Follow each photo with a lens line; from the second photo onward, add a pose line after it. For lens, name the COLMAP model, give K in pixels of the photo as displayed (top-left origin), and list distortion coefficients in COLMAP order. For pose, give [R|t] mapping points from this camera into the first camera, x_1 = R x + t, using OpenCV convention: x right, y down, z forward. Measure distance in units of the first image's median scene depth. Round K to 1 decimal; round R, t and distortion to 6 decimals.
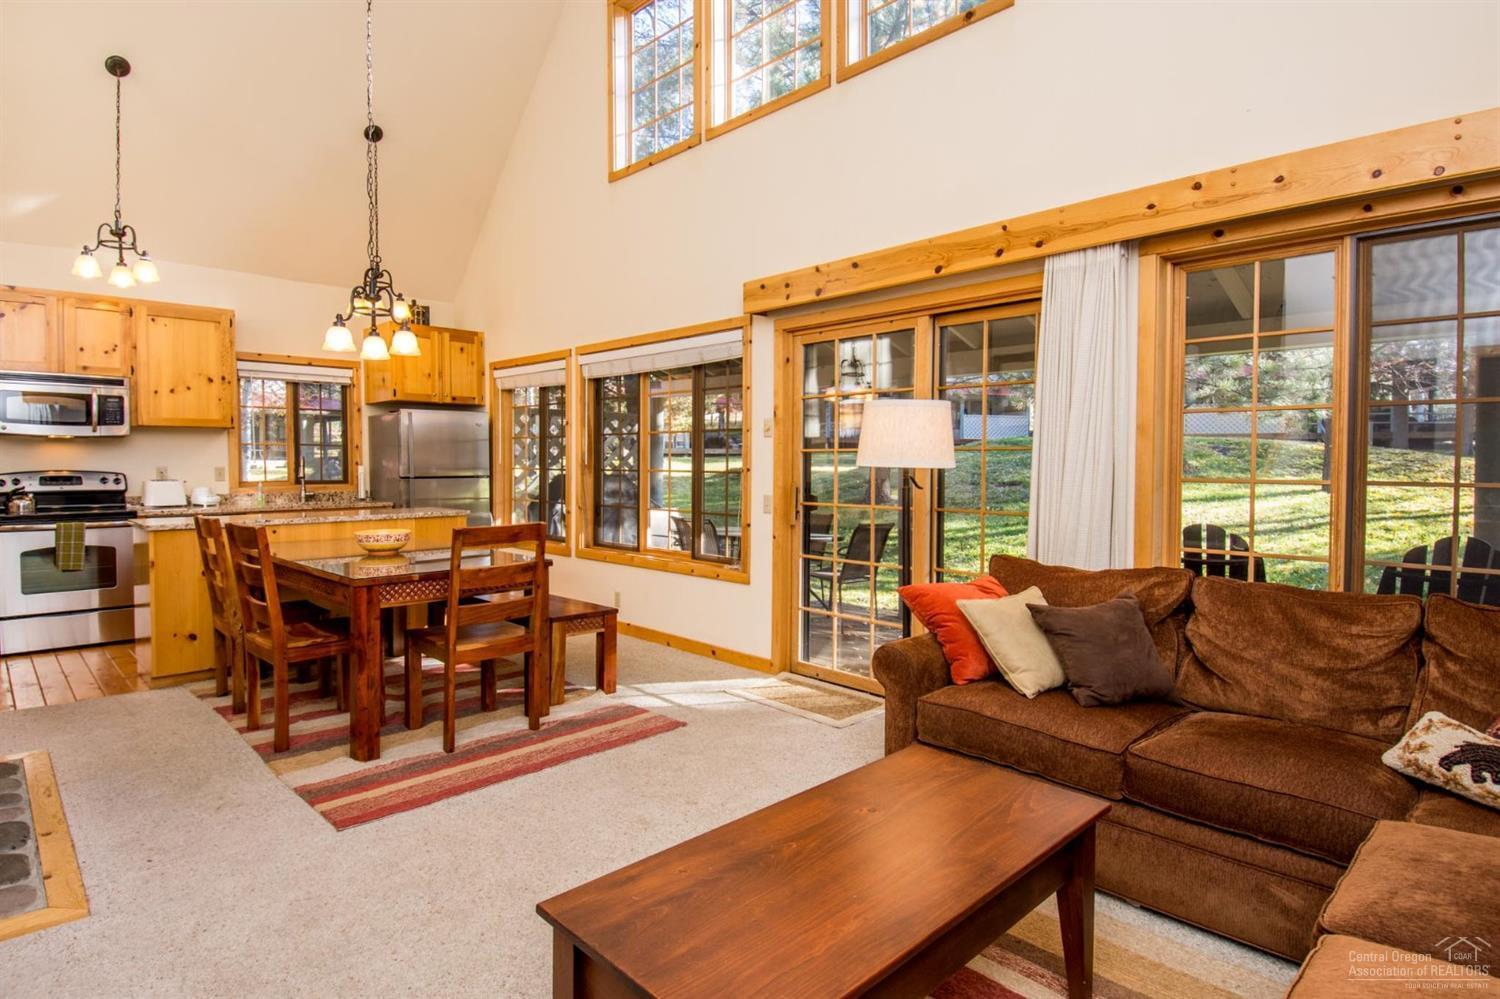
lens RADIAL K [[794.1, 0, 750.0], [0, 794.1, 499.5], [0, 0, 1]] dist [0.024968, -0.042412]
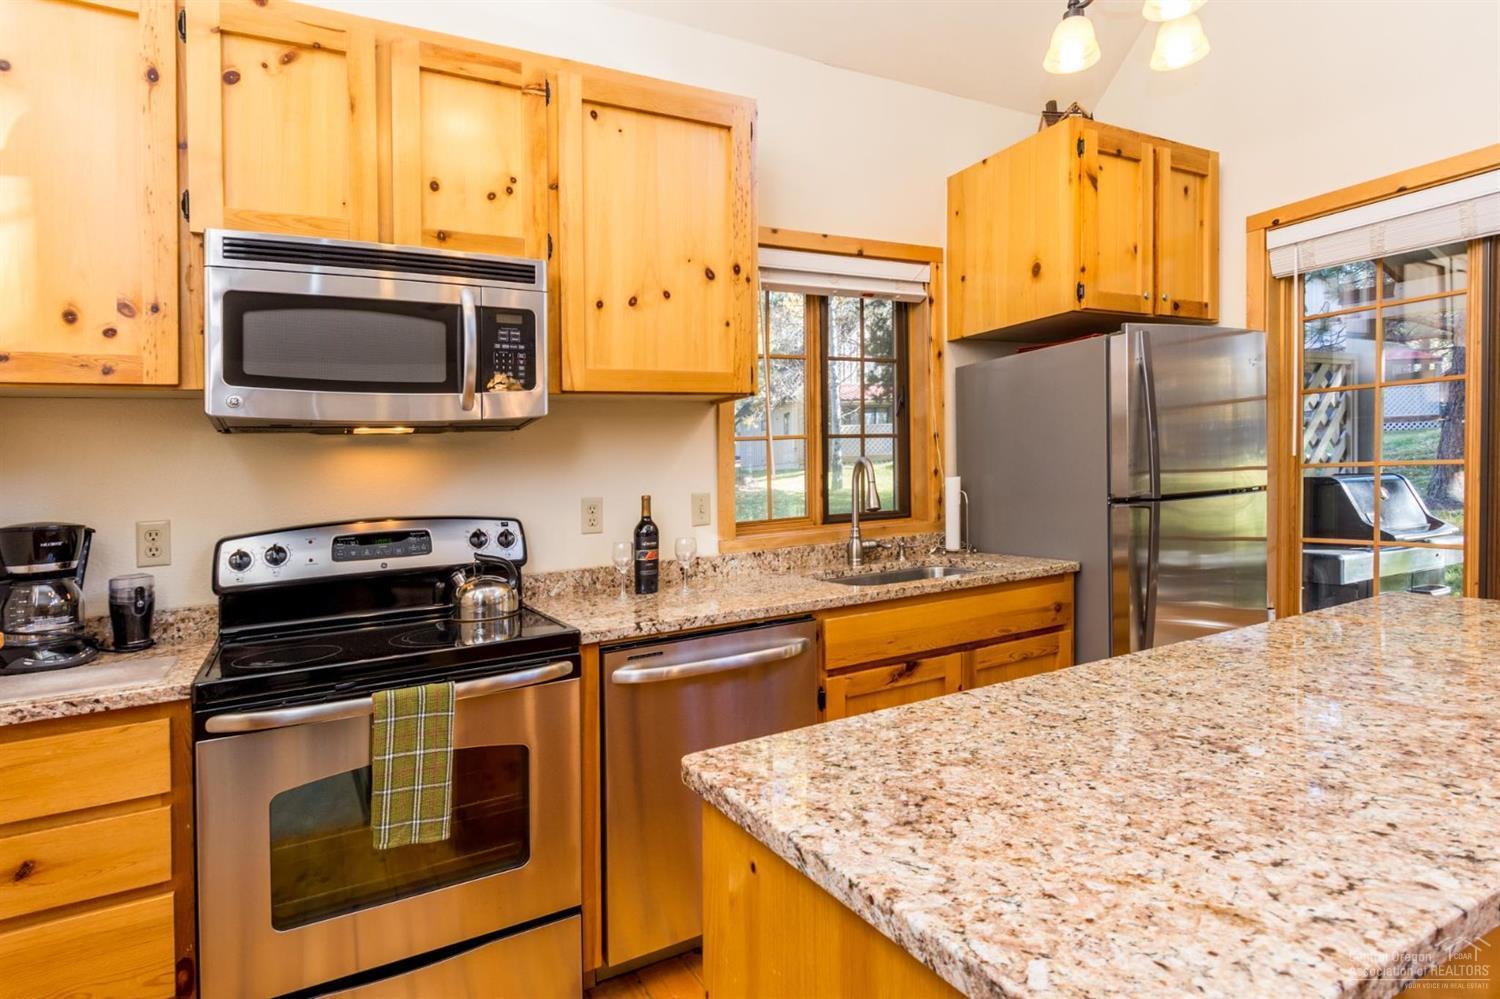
lens RADIAL K [[784.8, 0, 745.9], [0, 784.8, 445.0], [0, 0, 1]] dist [-0.001705, -0.000860]
pose [[0.963614, -0.057274, -0.261088, -0.588851], [0.036715, 0.995877, -0.082956, -0.033685], [0.264763, 0.070352, 0.961744, 0.663479]]
